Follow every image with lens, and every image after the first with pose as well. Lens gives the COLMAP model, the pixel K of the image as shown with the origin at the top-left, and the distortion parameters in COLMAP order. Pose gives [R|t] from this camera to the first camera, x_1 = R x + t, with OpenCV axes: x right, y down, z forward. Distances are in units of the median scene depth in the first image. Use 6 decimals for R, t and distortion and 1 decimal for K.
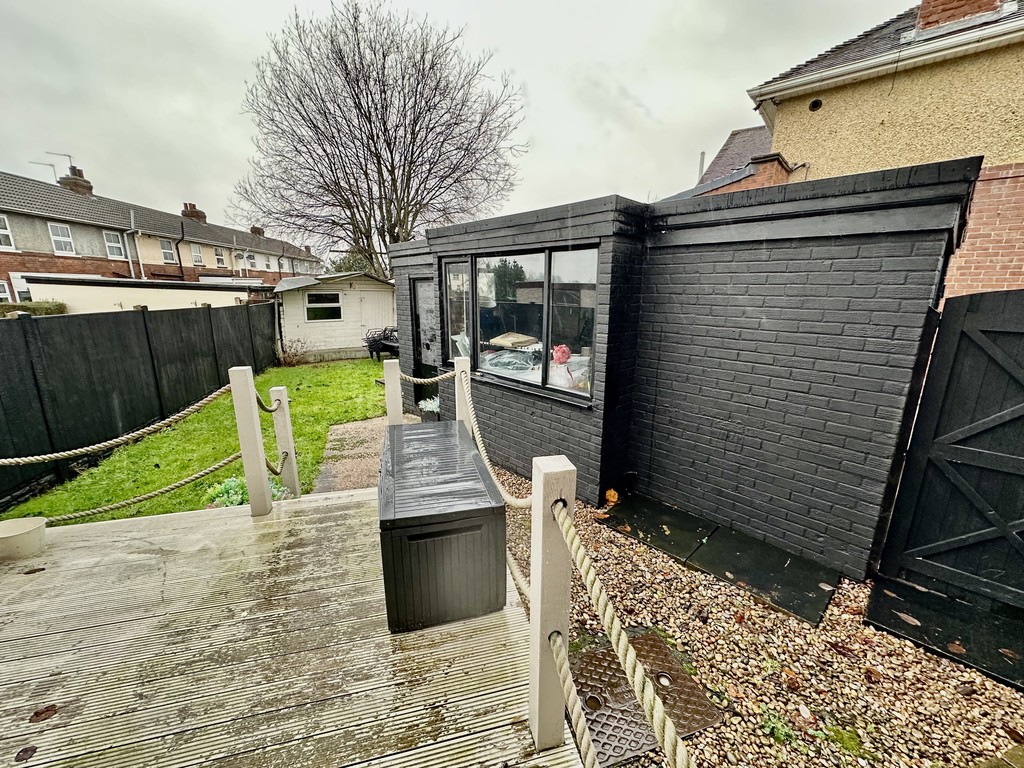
lens RADIAL K [[408.9, 0, 510.4], [0, 408.9, 382.8], [0, 0, 1]] dist [-0.001088, 0.000472]
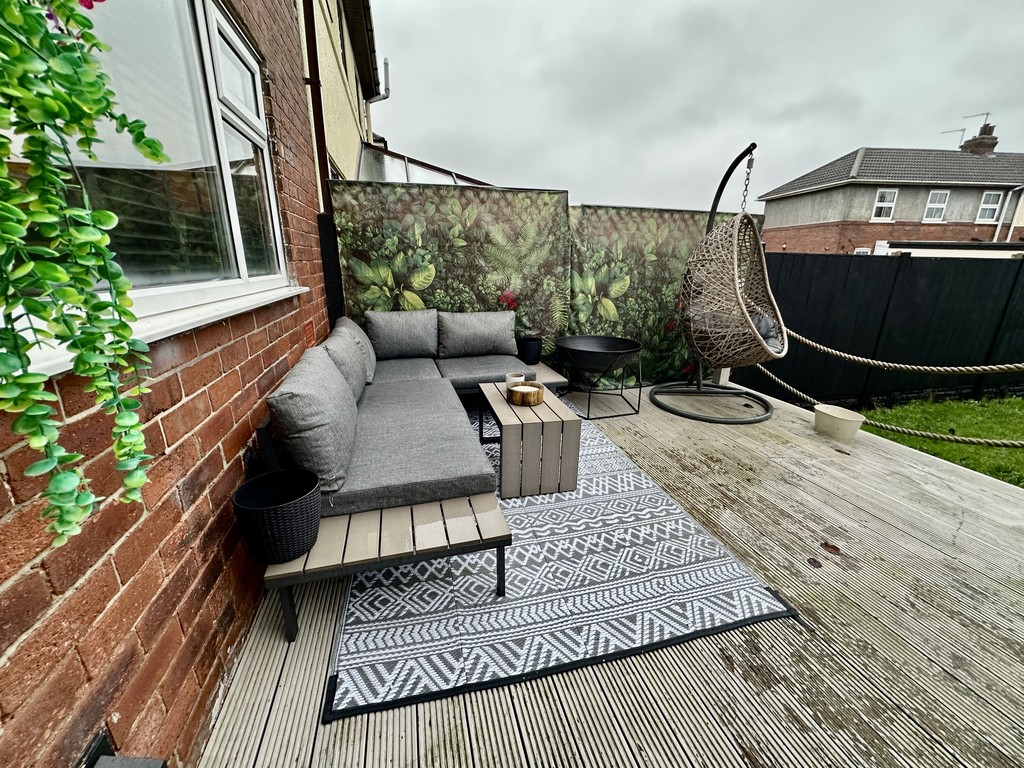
lens RADIAL K [[408.9, 0, 510.0], [0, 408.9, 381.7], [0, 0, 1]] dist [-0.001088, 0.000472]
pose [[0.002888, 0.288129, -0.957587, -0.055449], [-0.226414, 0.932912, 0.280022, 0.081449], [0.974027, 0.216003, 0.067930, -0.021766]]
